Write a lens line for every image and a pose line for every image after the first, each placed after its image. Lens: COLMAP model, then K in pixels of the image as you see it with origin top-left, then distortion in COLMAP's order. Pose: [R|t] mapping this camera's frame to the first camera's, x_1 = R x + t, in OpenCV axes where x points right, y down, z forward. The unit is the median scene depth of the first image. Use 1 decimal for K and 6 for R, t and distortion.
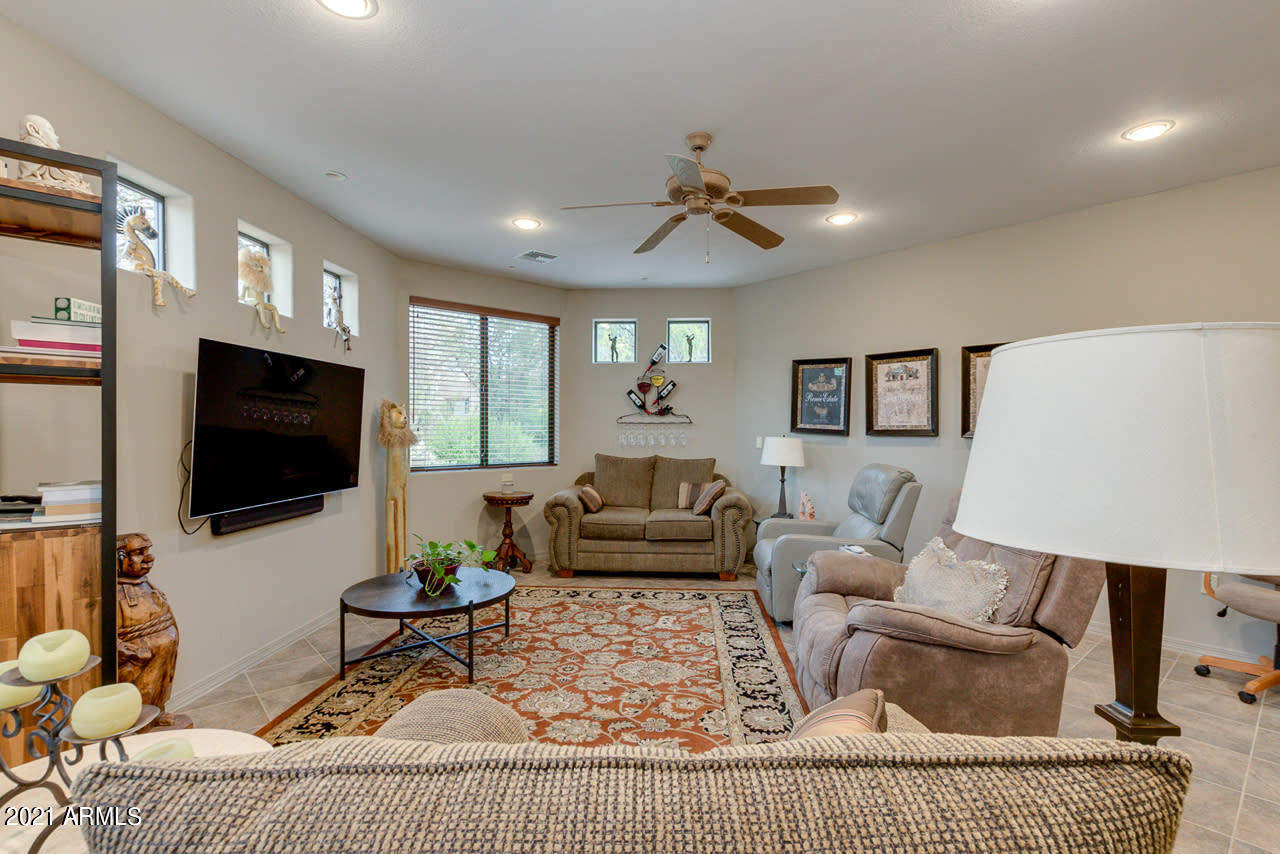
lens RADIAL K [[599.0, 0, 643.7], [0, 599.0, 427.0], [0, 0, 1]] dist [0.006530, -0.003175]
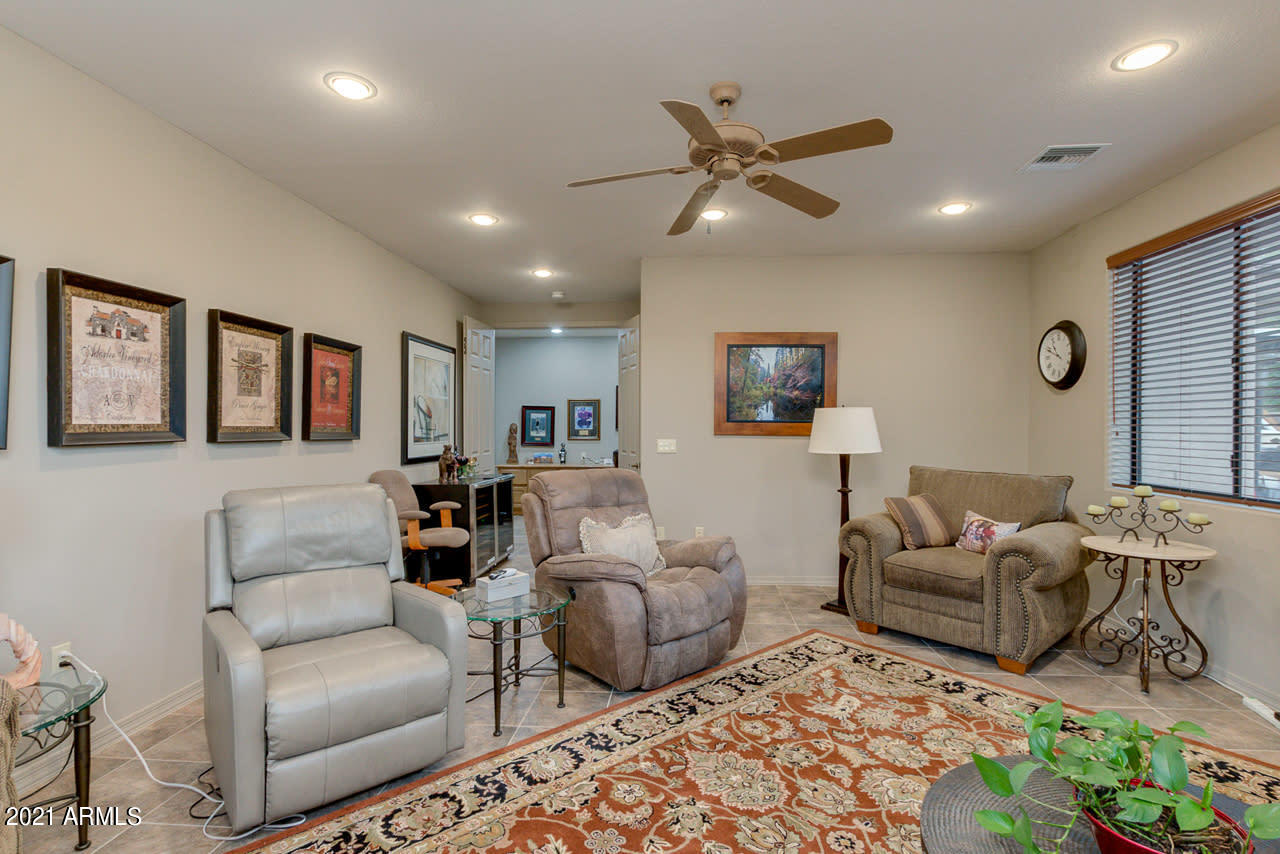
lens RADIAL K [[599.0, 0, 646.0], [0, 599.0, 428.1], [0, 0, 1]] dist [0.006530, -0.003175]
pose [[-0.695675, -0.007530, 0.718317, -0.345673], [-0.002541, 0.999965, 0.008022, -0.005573], [-0.718352, 0.003755, -0.695669, 1.303875]]
